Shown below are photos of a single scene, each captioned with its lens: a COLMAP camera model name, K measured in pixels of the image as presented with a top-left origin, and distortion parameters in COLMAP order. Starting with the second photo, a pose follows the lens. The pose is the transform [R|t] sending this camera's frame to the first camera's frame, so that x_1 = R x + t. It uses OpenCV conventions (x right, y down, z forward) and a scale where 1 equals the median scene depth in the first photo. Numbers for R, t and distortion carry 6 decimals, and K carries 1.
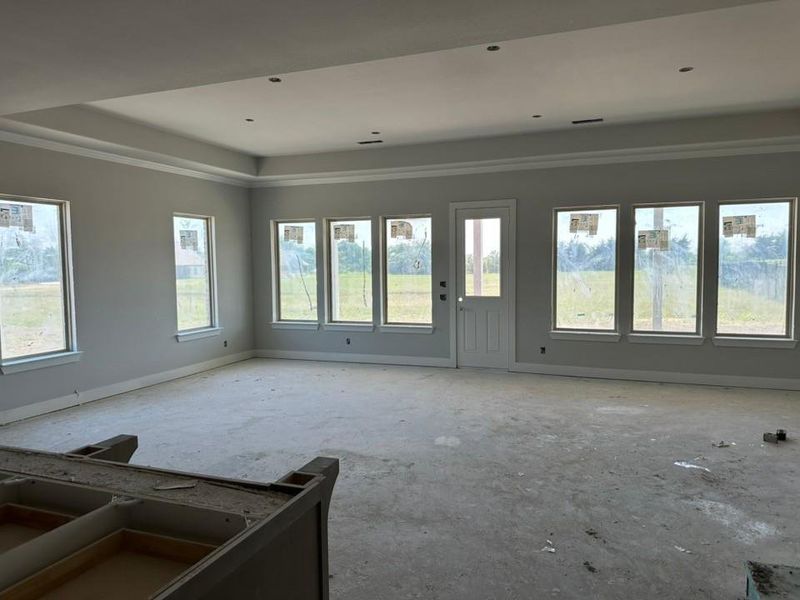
lens RADIAL K [[554.7, 0, 400.0], [0, 554.7, 300.0], [0, 0, 1]] dist [0.100108, -0.130667]
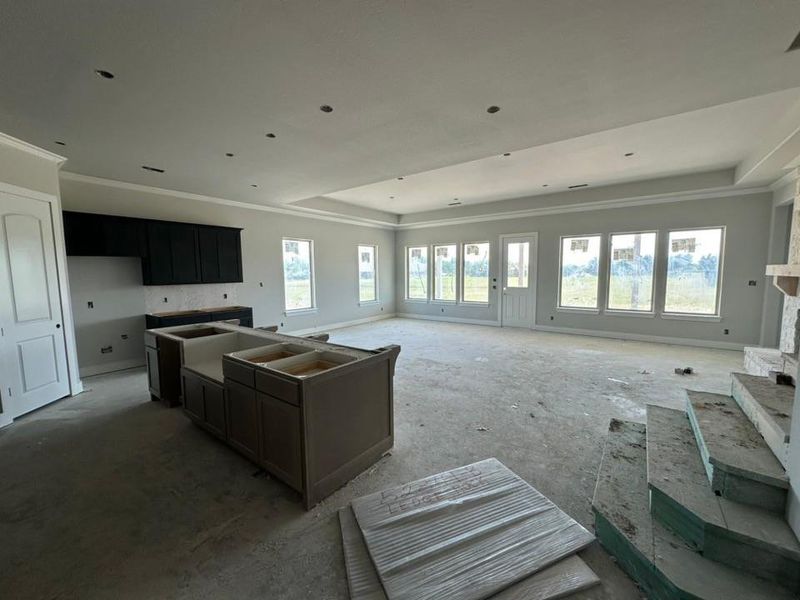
lens RADIAL K [[319.9, 0, 400.0], [0, 319.9, 300.0], [0, 0, 1]] dist [-0.000080, -0.000006]
pose [[0.960870, 0.026727, -0.275708, 0.077161], [-0.020039, 0.999433, 0.027046, 0.015636], [0.276275, -0.020463, 0.960861, -0.093426]]
